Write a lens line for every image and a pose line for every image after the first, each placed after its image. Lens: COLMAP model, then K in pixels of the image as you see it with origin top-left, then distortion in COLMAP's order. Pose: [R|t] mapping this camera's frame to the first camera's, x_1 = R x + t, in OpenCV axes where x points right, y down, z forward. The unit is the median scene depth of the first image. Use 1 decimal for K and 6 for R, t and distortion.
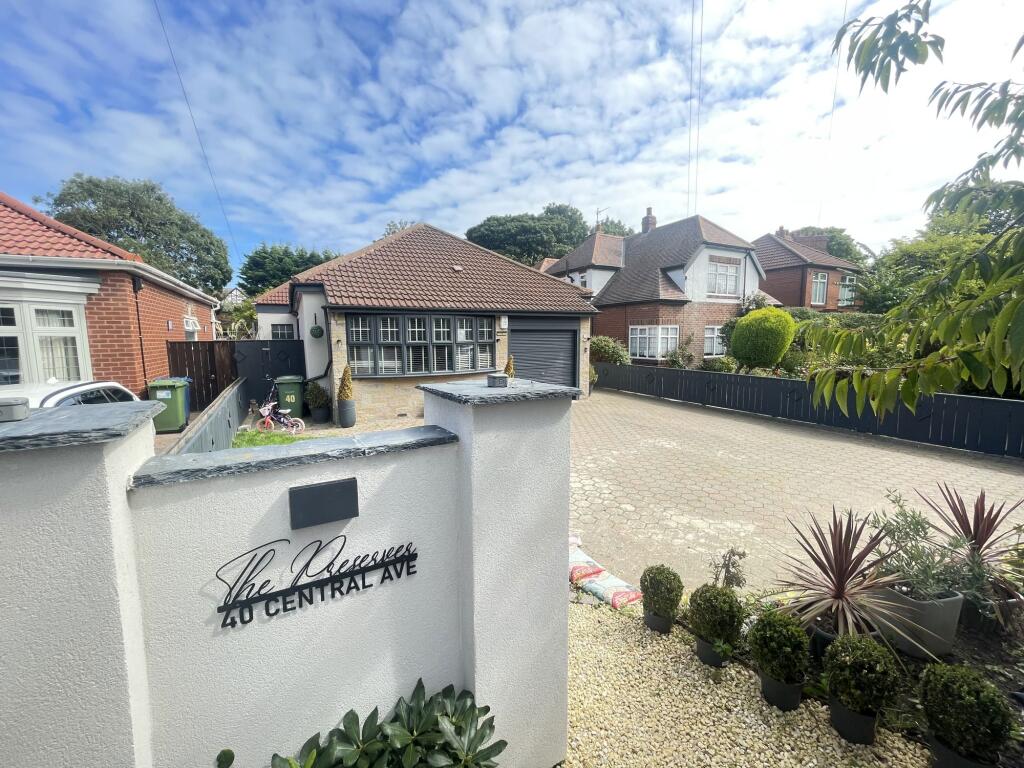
lens RADIAL K [[416.2, 0, 514.4], [0, 416.2, 388.8], [0, 0, 1]] dist [0.000461, -0.000899]
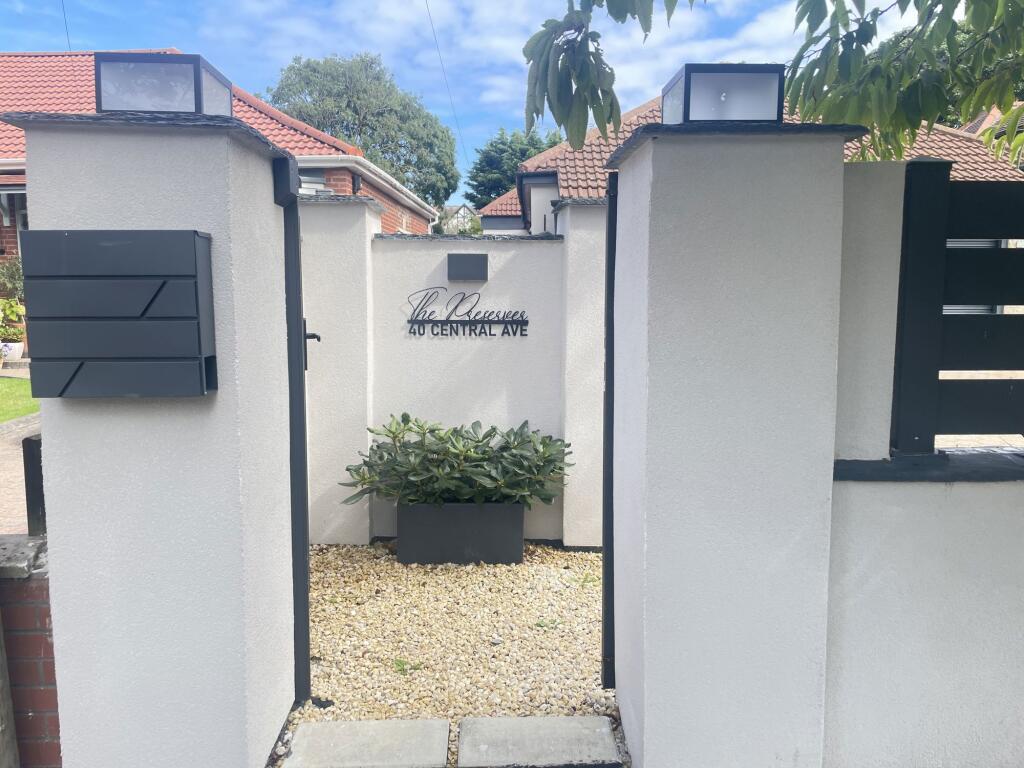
lens RADIAL K [[790.2, 0, 519.3], [0, 790.2, 385.4], [0, 0, 1]] dist [0.058684, -0.003655]
pose [[0.871405, 0.062004, -0.486630, 1.023438], [-0.061702, 0.997955, 0.016665, 0.572855], [0.486668, 0.015504, 0.873449, -1.282163]]
